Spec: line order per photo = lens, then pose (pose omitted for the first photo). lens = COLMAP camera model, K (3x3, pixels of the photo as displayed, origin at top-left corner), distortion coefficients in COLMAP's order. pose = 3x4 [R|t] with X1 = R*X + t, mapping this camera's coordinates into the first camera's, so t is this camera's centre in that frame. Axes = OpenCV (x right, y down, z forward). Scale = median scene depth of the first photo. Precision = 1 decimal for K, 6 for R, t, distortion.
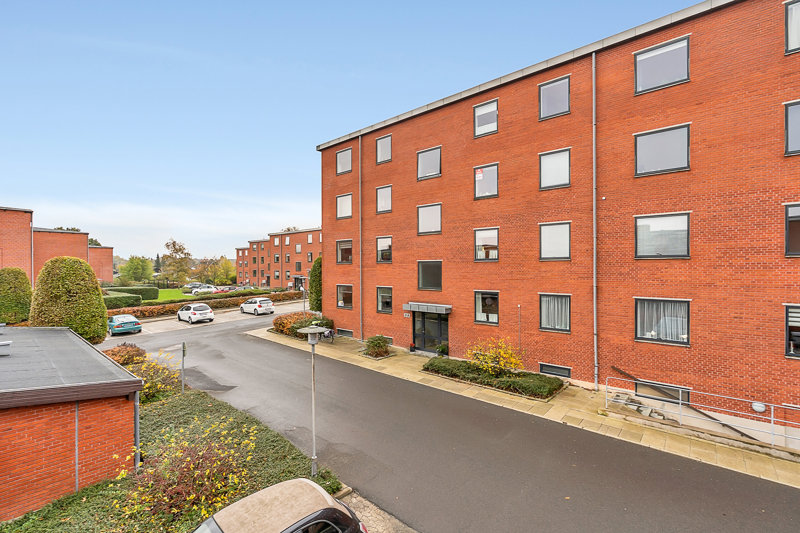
lens RADIAL K [[369.0, 0, 404.1], [0, 369.0, 265.0], [0, 0, 1]] dist [-0.002580, -0.000036]
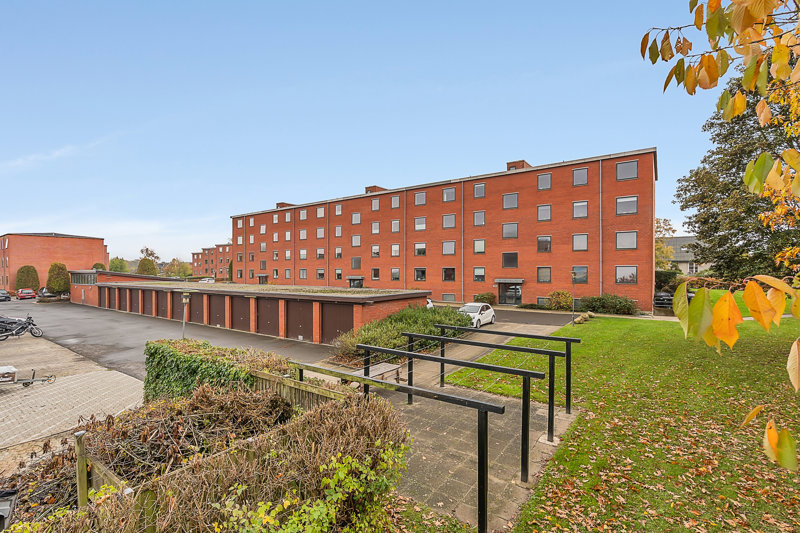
lens RADIAL K [[369.0, 0, 403.0], [0, 369.0, 268.5], [0, 0, 1]] dist [-0.002580, -0.000036]
pose [[0.994752, 0.000945, 0.102308, 0.791388], [-0.000967, 1.000000, 0.000170, 0.047304], [-0.102307, -0.000268, 0.994753, -1.910149]]
